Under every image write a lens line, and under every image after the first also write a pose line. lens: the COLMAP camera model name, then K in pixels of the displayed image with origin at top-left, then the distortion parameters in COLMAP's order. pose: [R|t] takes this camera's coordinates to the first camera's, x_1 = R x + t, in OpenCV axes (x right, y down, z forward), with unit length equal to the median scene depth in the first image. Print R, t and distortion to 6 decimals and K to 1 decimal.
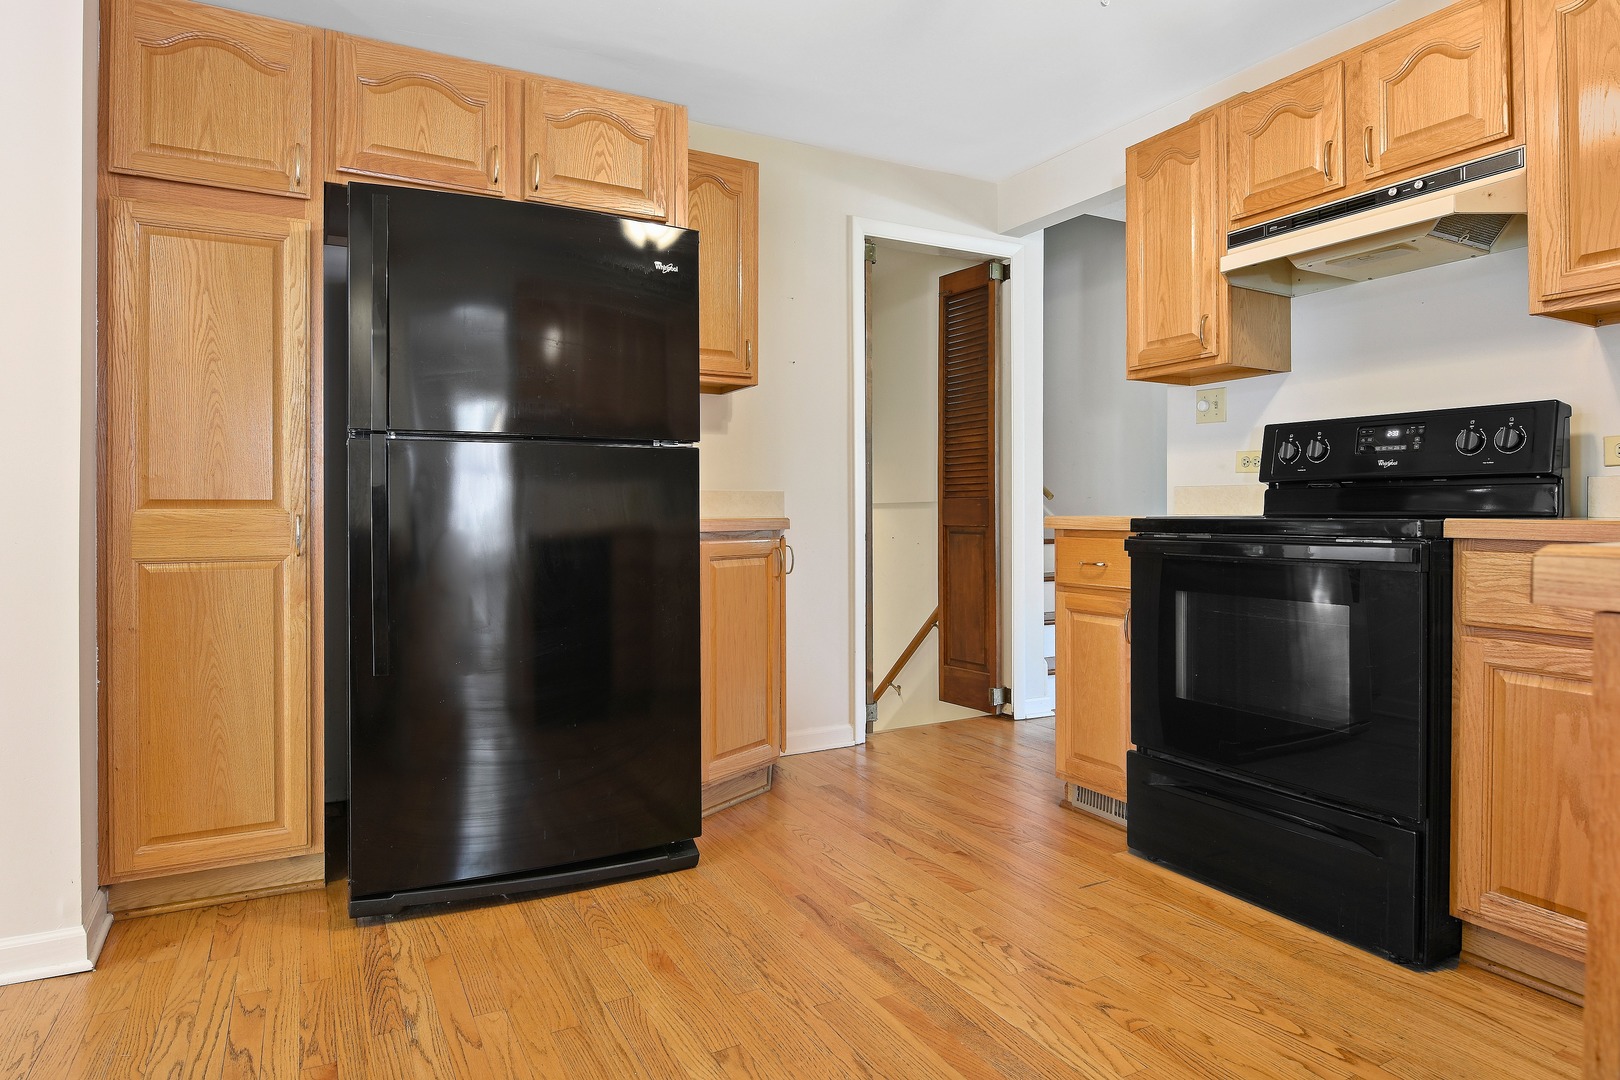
lens RADIAL K [[930.7, 0, 800.7], [0, 930.7, 510.2], [0, 0, 1]] dist [-0.006451, -0.001362]
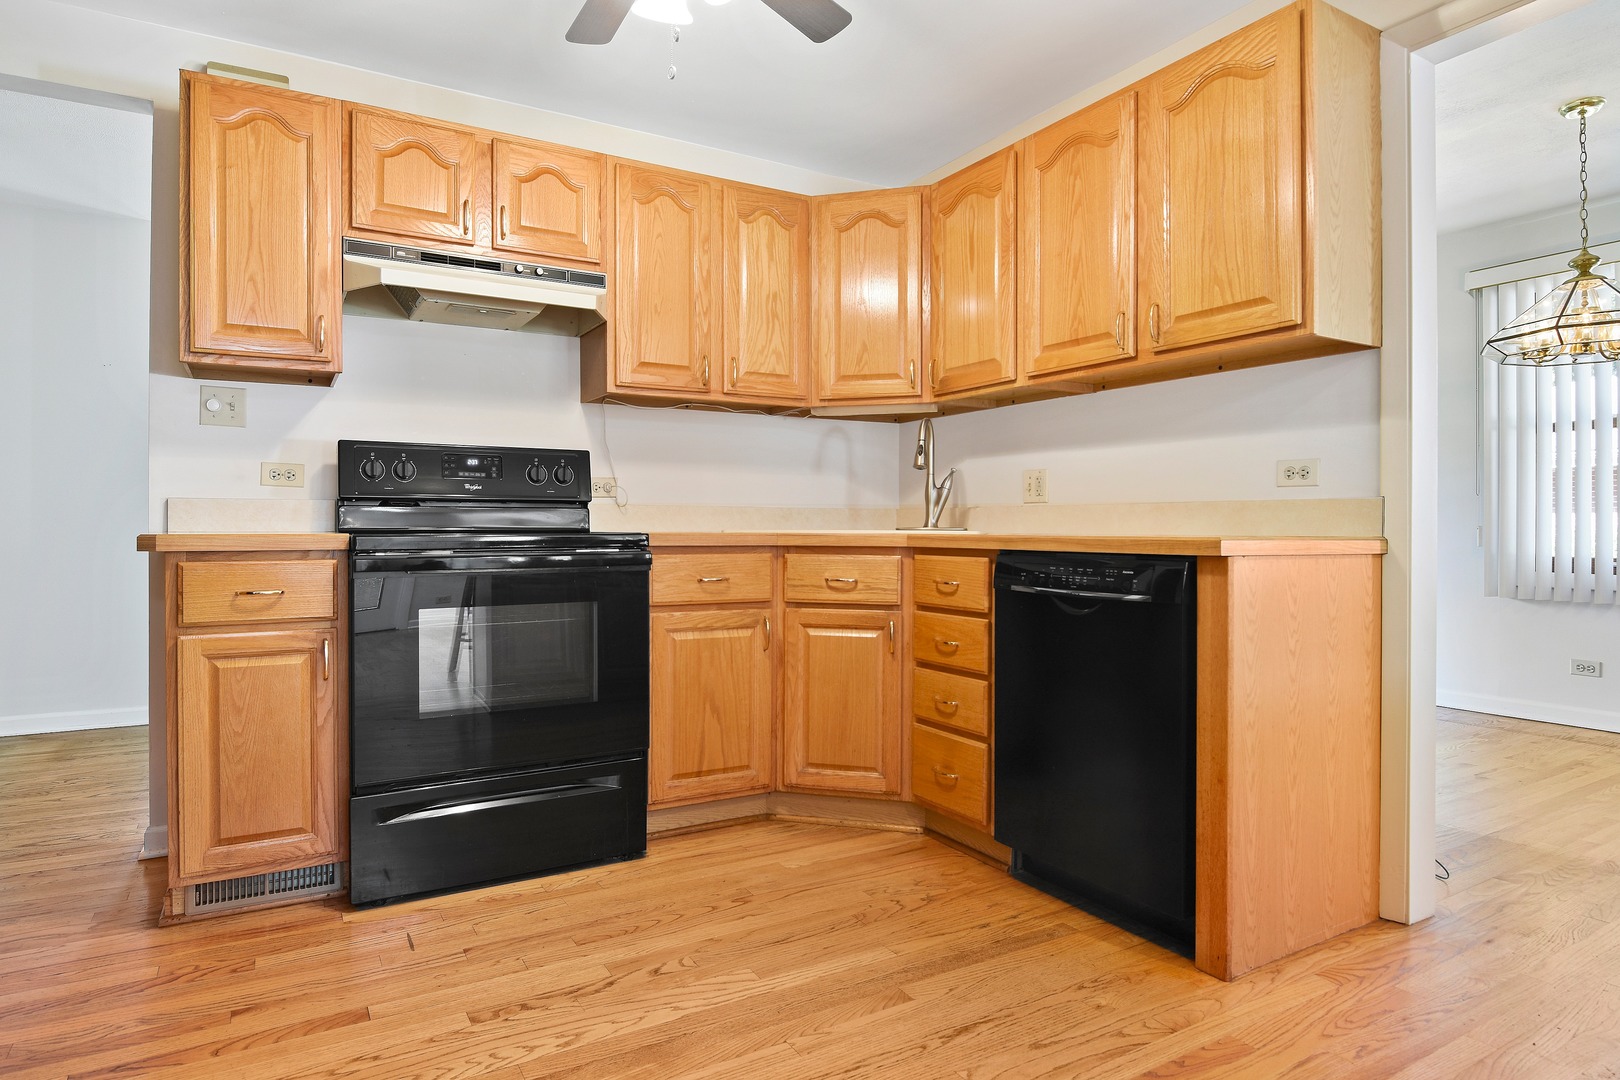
lens RADIAL K [[930.7, 0, 809.3], [0, 930.7, 530.7], [0, 0, 1]] dist [-0.006451, -0.001362]
pose [[-0.036902, -0.002480, 0.999316, -0.676370], [0.001334, 0.999996, 0.002531, 0.003112], [-0.999318, 0.001426, -0.036898, 0.734098]]
